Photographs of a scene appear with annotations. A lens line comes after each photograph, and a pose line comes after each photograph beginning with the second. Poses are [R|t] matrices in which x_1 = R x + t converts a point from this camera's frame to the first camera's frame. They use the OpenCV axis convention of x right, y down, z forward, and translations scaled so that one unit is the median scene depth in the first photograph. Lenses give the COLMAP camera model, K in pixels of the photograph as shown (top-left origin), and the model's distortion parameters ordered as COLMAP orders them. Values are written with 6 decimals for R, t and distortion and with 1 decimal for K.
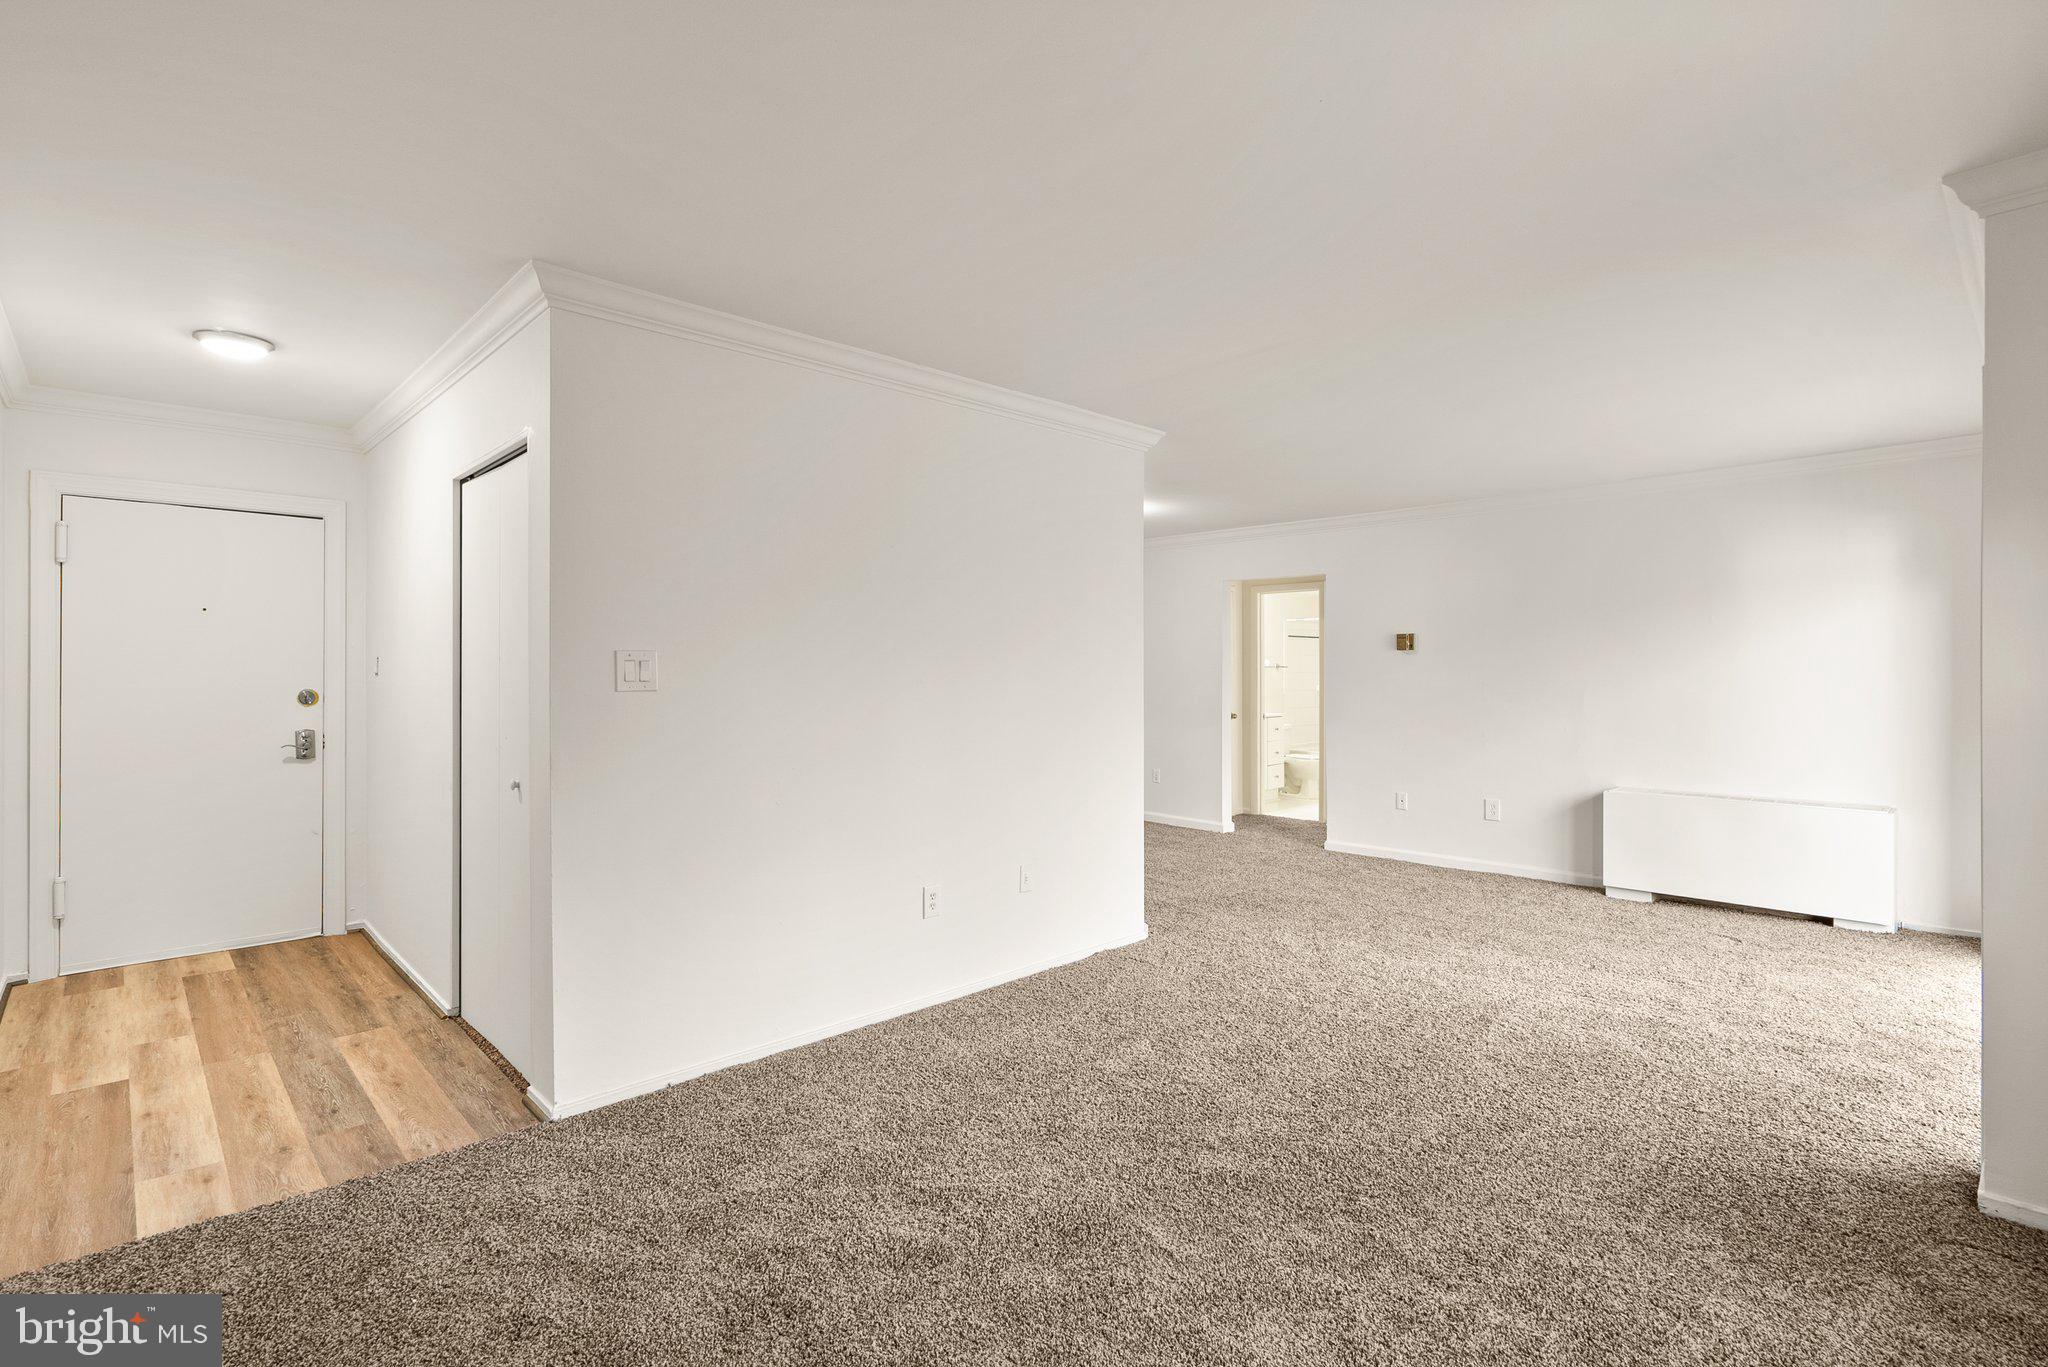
lens RADIAL K [[955.0, 0, 1015.6], [0, 955.0, 674.8], [0, 0, 1]] dist [-0.002752, -0.000573]
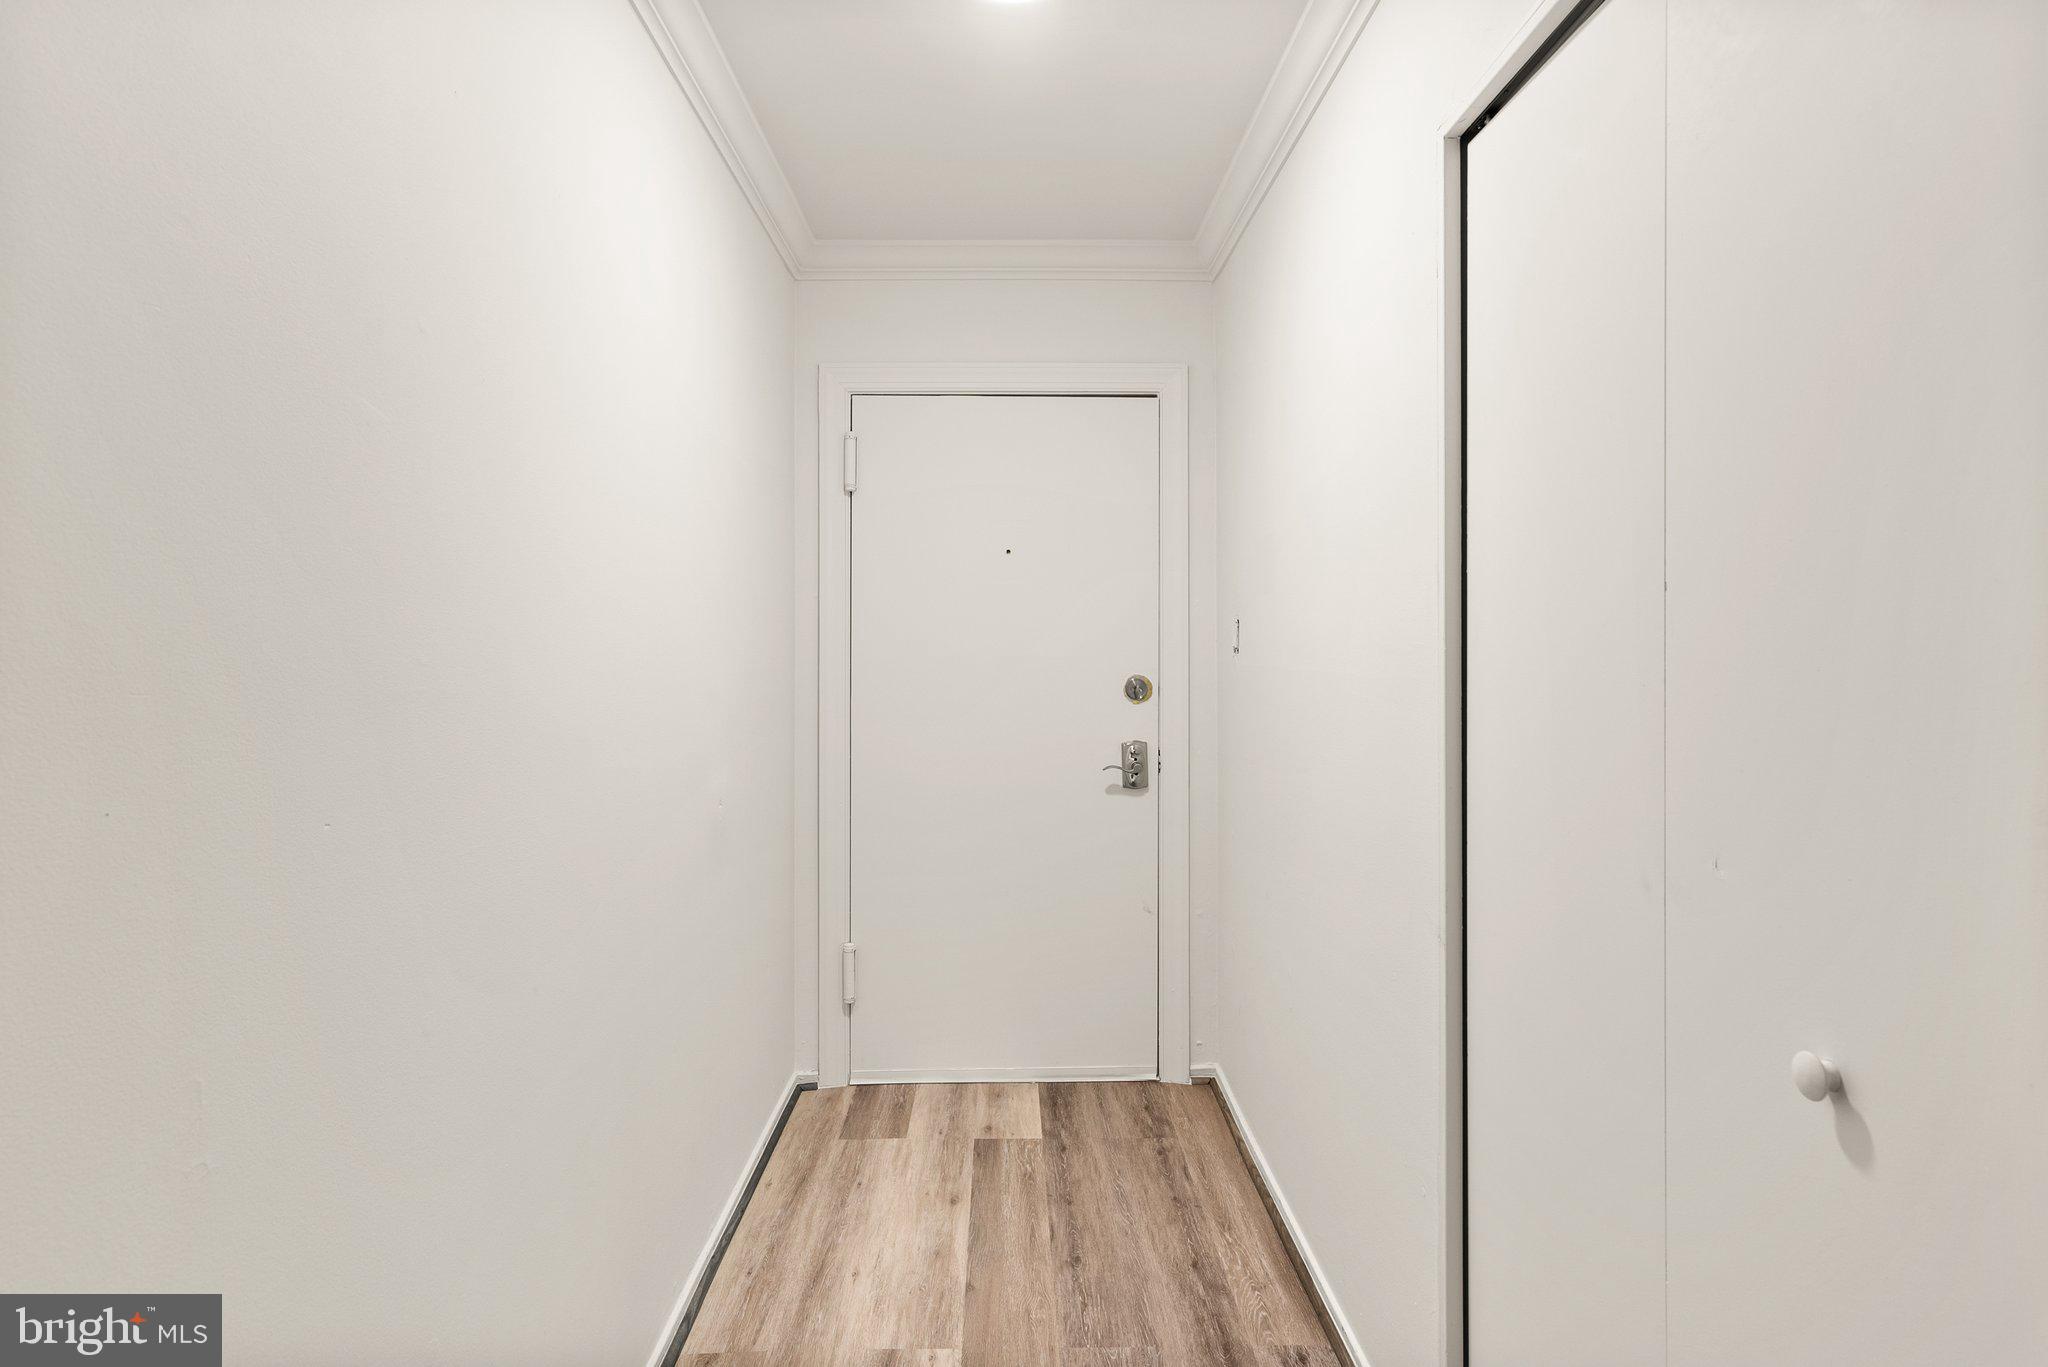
lens RADIAL K [[1084.0, 0, 1020.7], [0, 1084.0, 662.8], [0, 0, 1]] dist [0.000656, 0.000293]
pose [[0.736018, 0.000942, -0.676961, -0.365587], [0.002607, 0.999988, 0.004226, 0.004356], [0.676957, -0.004876, 0.736007, 0.488928]]
